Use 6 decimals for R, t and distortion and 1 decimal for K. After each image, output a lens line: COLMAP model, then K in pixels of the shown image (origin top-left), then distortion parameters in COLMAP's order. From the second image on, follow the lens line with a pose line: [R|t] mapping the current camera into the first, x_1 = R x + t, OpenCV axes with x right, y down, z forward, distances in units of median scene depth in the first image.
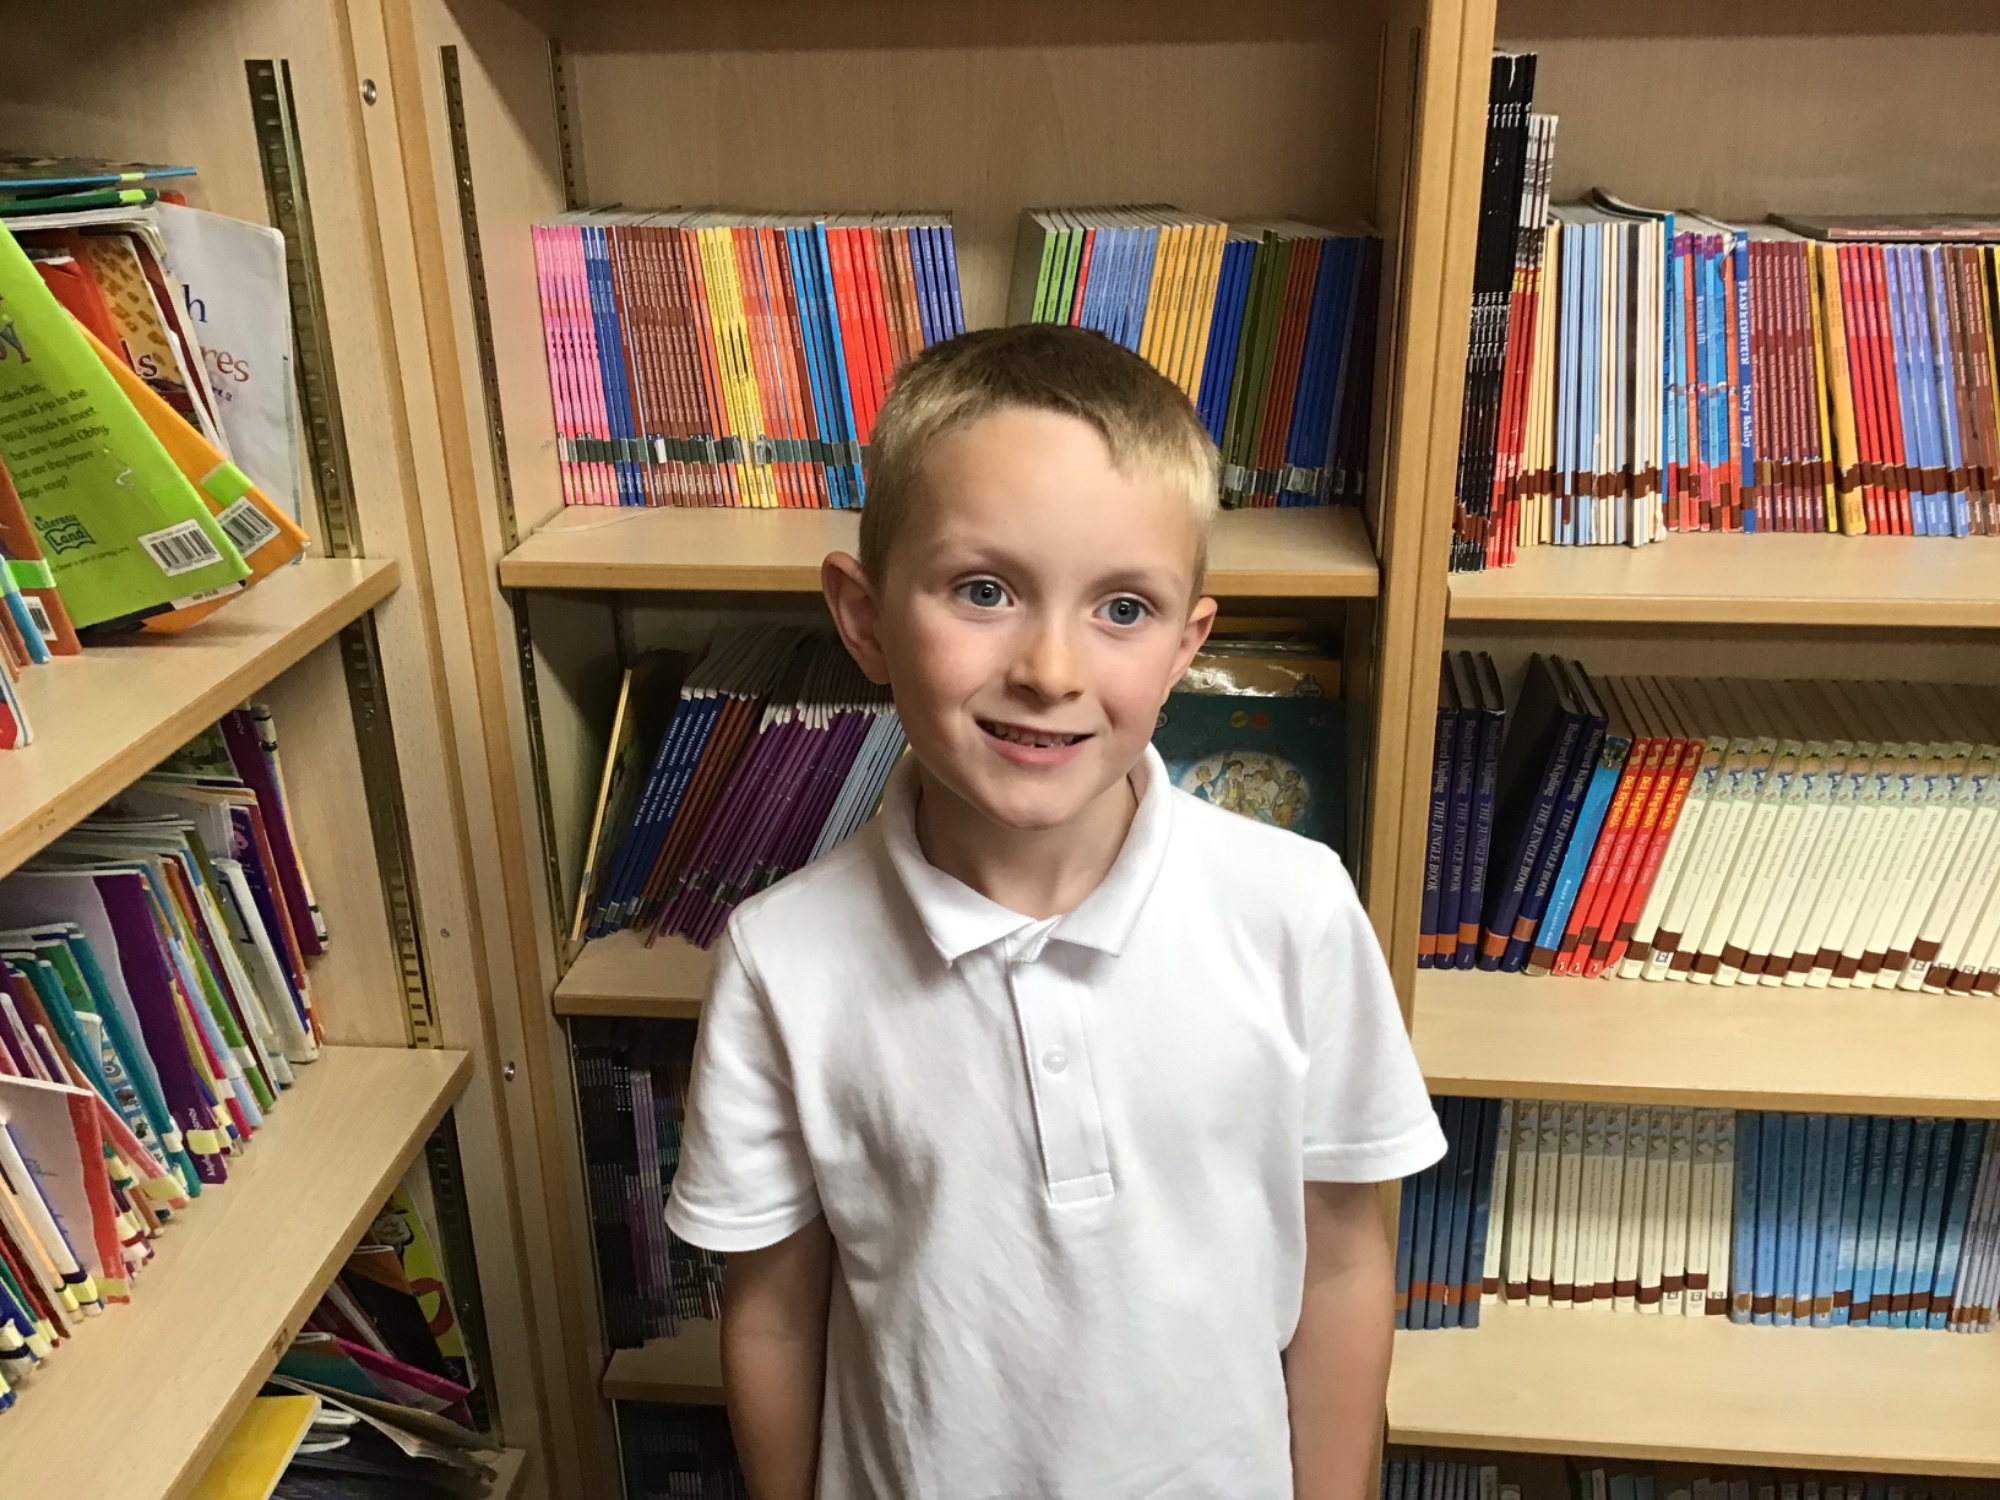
lens RADIAL K [[1875.1, 0, 989.1], [0, 1875.1, 743.9], [0, 0, 1]] dist [0.012947, 0.000000]
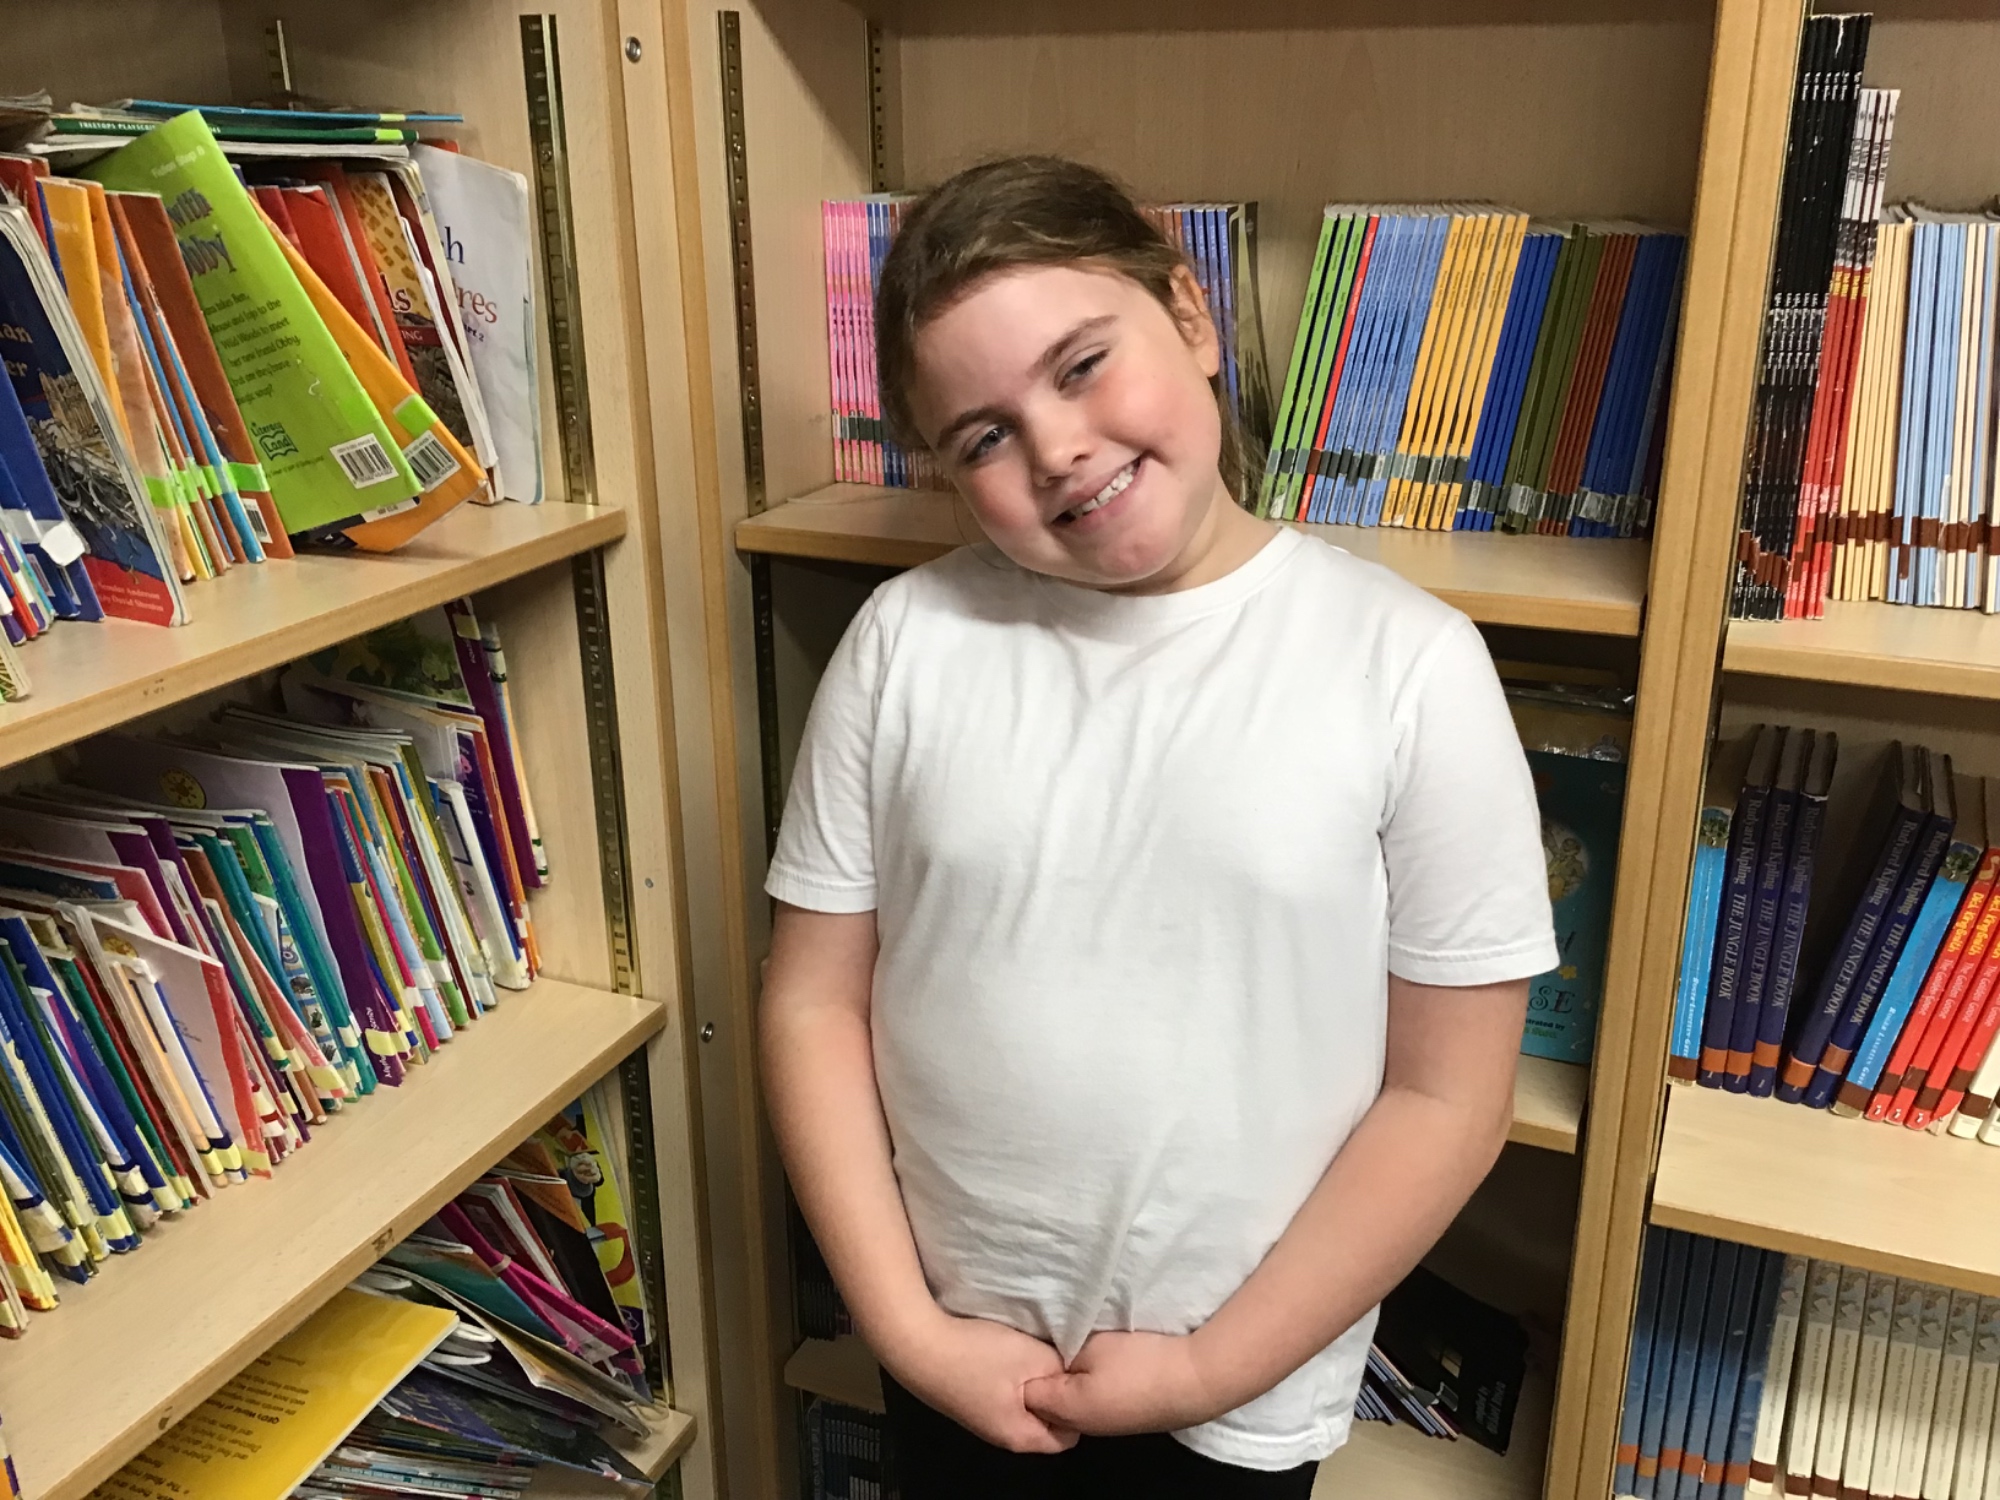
lens RADIAL K [[1875.1, 0, 973.6], [0, 1875.1, 731.9], [0, 0, 1]] dist [0.012947, 0.000000]
pose [[0.952132, 0.111239, -0.284729, 0.151907], [-0.122262, 0.992272, -0.021179, 0.019189], [0.280173, 0.054977, 0.958374, 0.072381]]
